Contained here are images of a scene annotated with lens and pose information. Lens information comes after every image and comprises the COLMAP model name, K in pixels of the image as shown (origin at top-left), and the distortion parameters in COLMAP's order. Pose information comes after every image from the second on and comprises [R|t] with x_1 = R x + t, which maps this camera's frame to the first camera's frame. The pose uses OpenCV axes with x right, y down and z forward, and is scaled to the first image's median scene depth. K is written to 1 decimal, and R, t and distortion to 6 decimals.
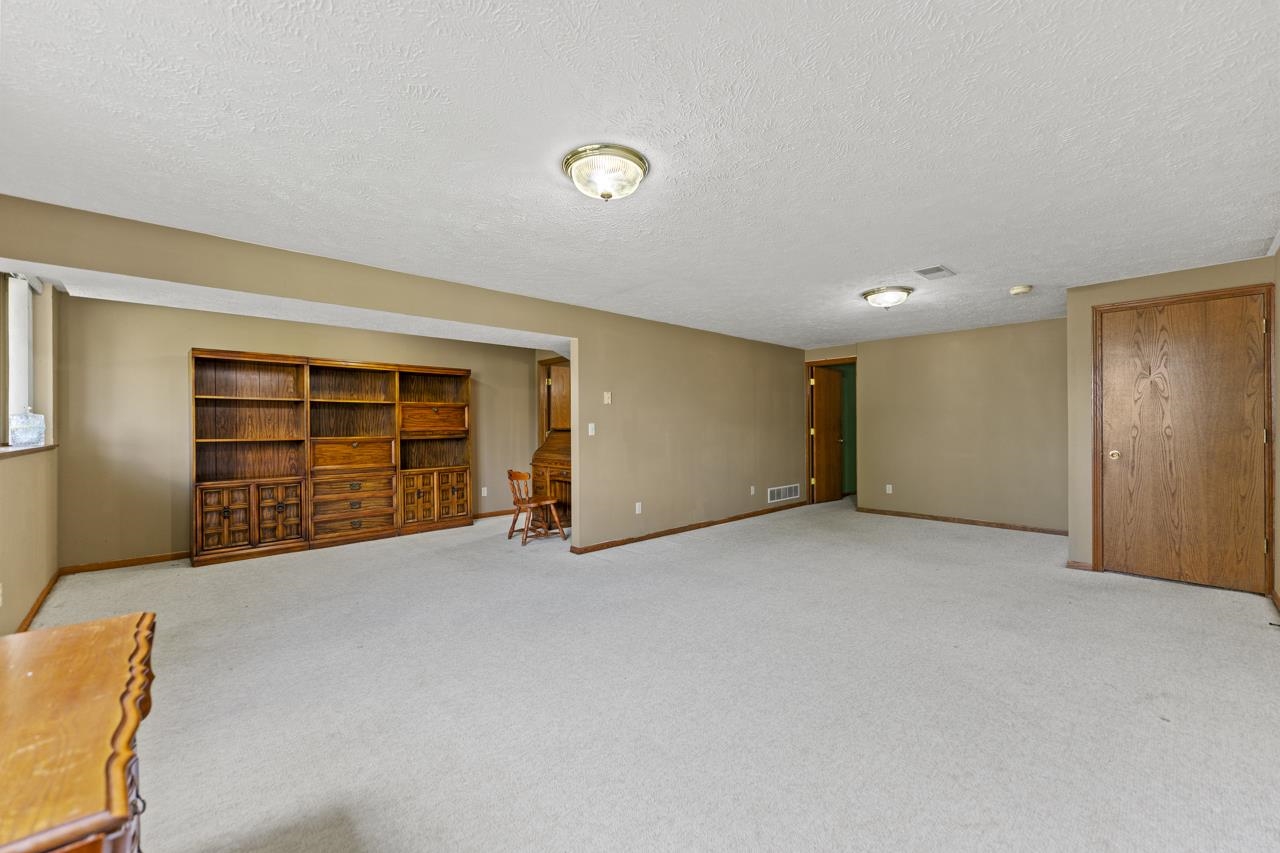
lens RADIAL K [[511.9, 0, 639.9], [0, 511.9, 431.3], [0, 0, 1]] dist [0.001323, 0.000159]
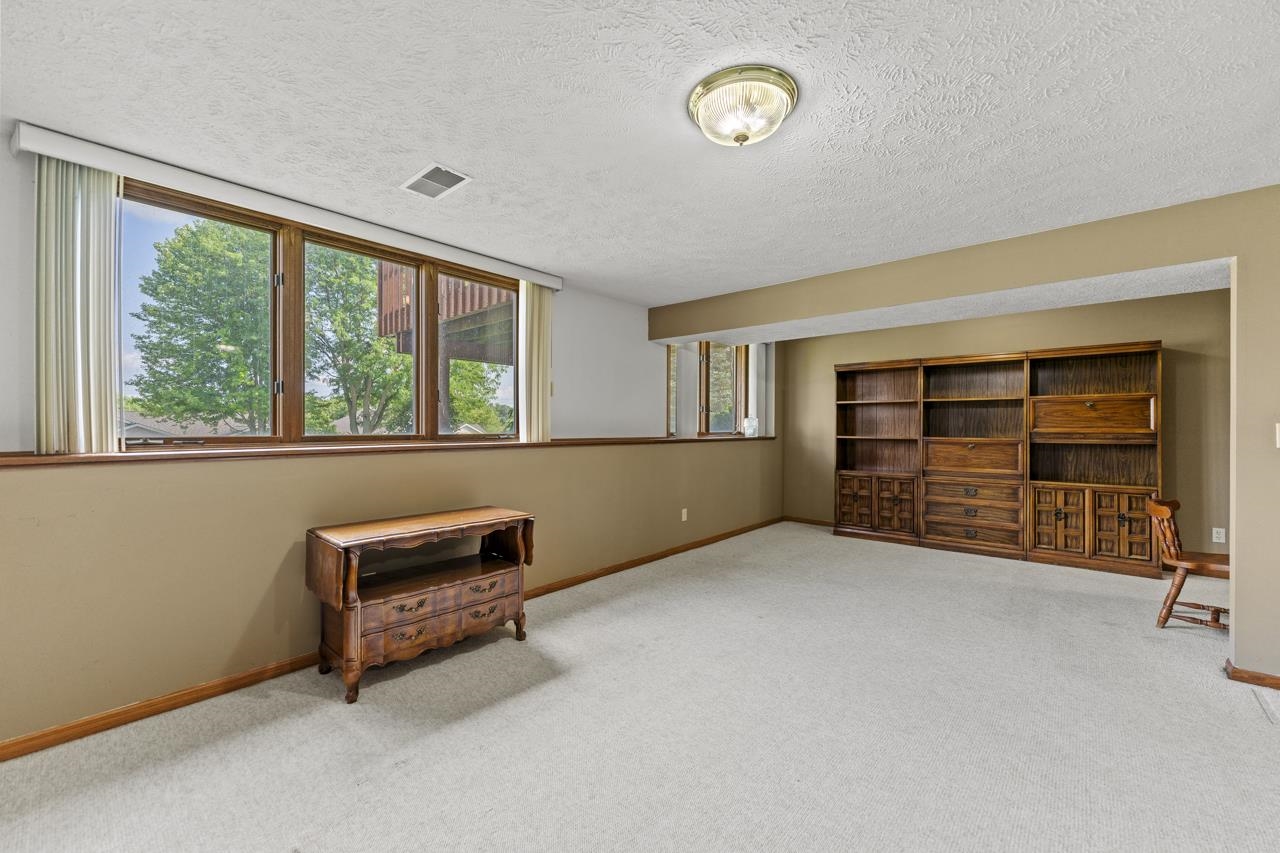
lens RADIAL K [[511.9, 0, 639.9], [0, 511.9, 431.3], [0, 0, 1]] dist [0.001323, 0.000159]
pose [[0.088598, 0.014055, -0.995968, 0.314111], [-0.014216, 0.999816, 0.012845, -0.004517], [0.995966, 0.013021, 0.088782, 0.341446]]
